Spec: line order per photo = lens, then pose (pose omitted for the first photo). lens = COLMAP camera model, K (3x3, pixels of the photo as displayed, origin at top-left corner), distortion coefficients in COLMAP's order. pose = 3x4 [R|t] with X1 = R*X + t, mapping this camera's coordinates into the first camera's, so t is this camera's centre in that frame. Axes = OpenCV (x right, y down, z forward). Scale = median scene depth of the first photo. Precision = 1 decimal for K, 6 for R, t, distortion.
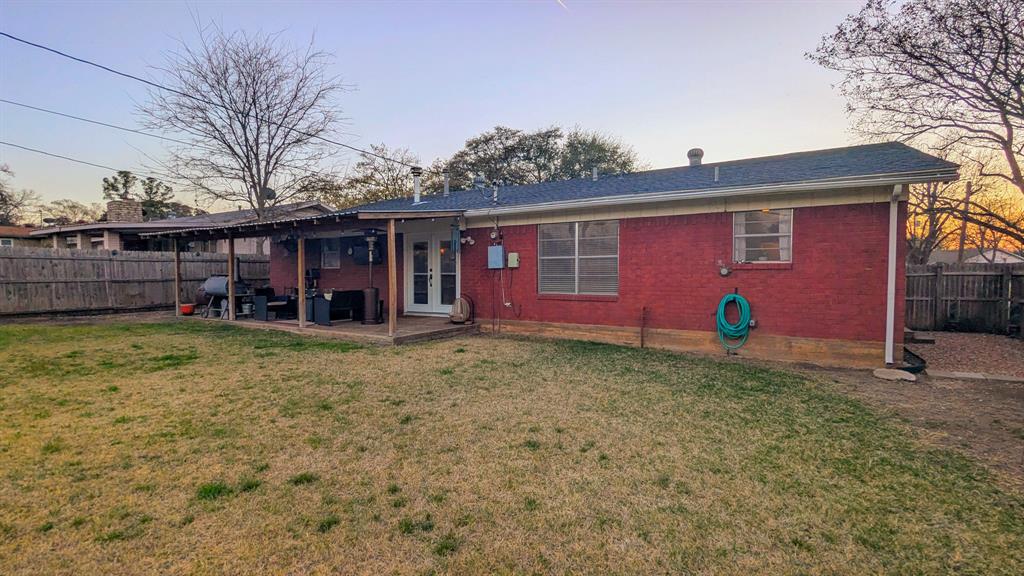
lens RADIAL K [[484.8, 0, 512.0], [0, 484.8, 288.0], [0, 0, 1]] dist [0.003133, -0.000268]
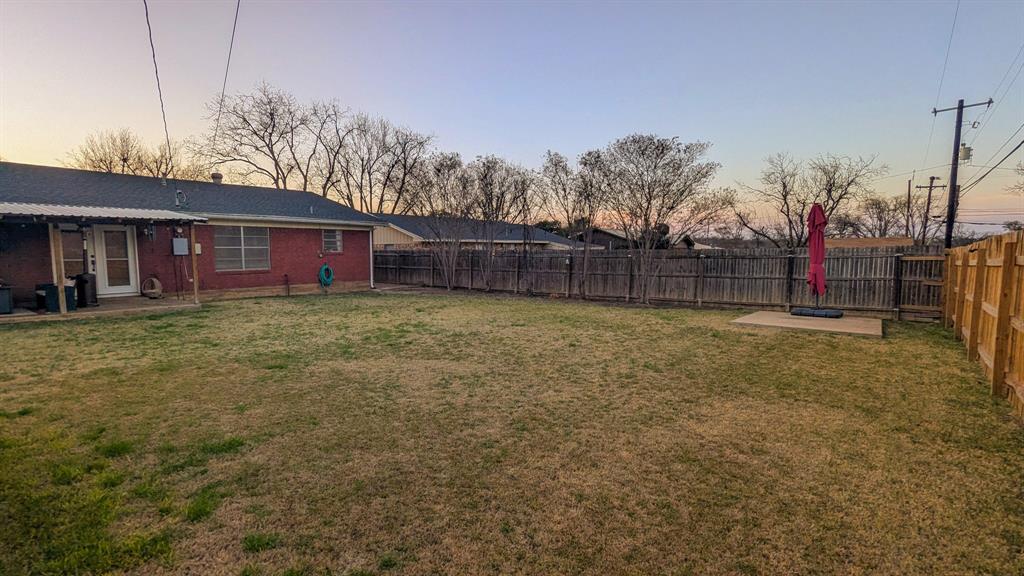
lens RADIAL K [[484.8, 0, 512.0], [0, 484.8, 288.0], [0, 0, 1]] dist [0.003133, -0.000268]
pose [[0.069758, -0.083993, 0.994022, -1.277080], [0.022090, 0.996335, 0.082638, -0.037808], [-0.997319, 0.016193, 0.071358, -0.022729]]
